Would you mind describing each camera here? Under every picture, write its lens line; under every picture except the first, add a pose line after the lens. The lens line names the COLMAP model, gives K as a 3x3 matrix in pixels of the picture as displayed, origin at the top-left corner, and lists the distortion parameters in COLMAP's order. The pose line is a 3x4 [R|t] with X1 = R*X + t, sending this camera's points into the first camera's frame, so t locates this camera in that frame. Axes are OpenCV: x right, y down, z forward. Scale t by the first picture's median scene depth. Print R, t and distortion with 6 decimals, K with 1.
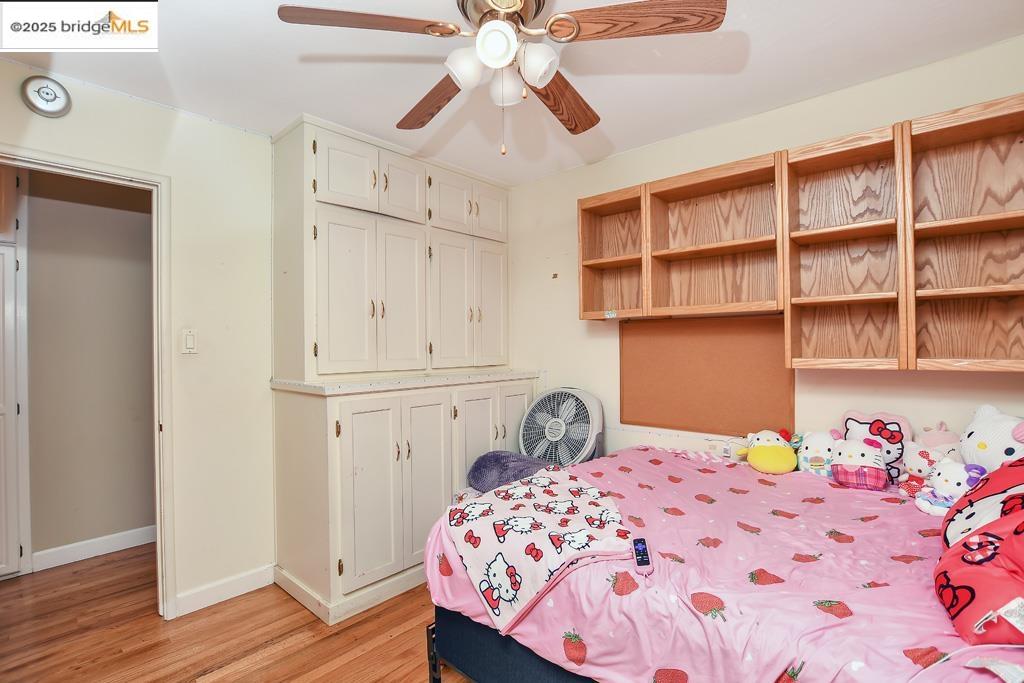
lens RADIAL K [[490.5, 0, 512.1], [0, 490.5, 344.2], [0, 0, 1]] dist [-0.020746, -0.000403]
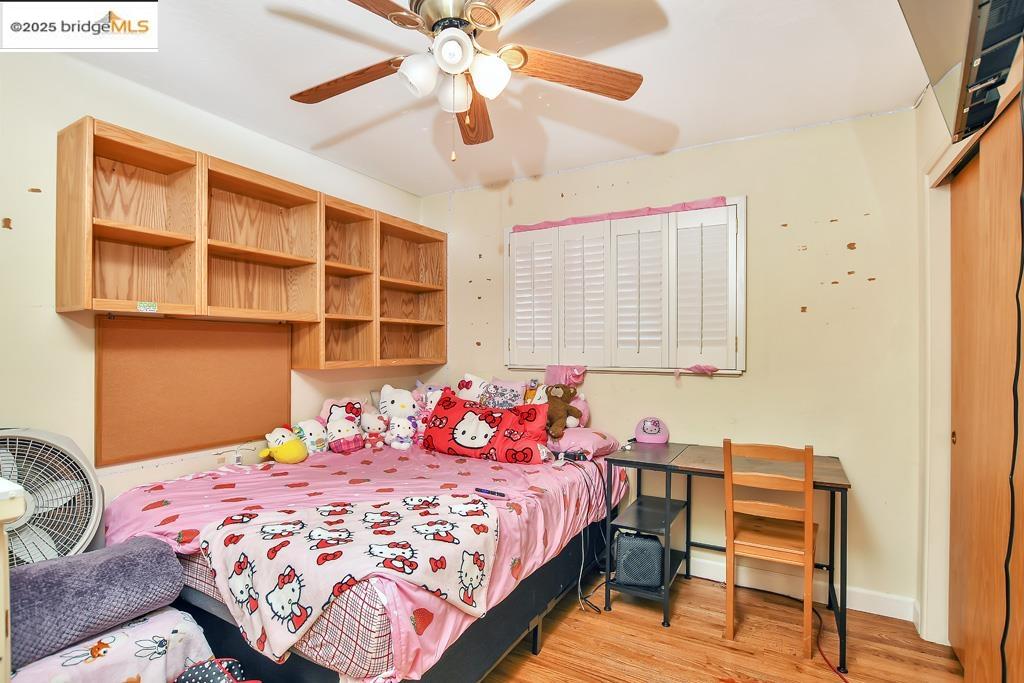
lens RADIAL K [[490.5, 0, 513.0], [0, 490.5, 343.7], [0, 0, 1]] dist [-0.020746, -0.000403]
pose [[-0.218889, 0.019734, 0.975550, -0.755472], [0.004172, 0.999805, -0.019289, 0.009526], [-0.975741, -0.000152, -0.218929, 0.807625]]
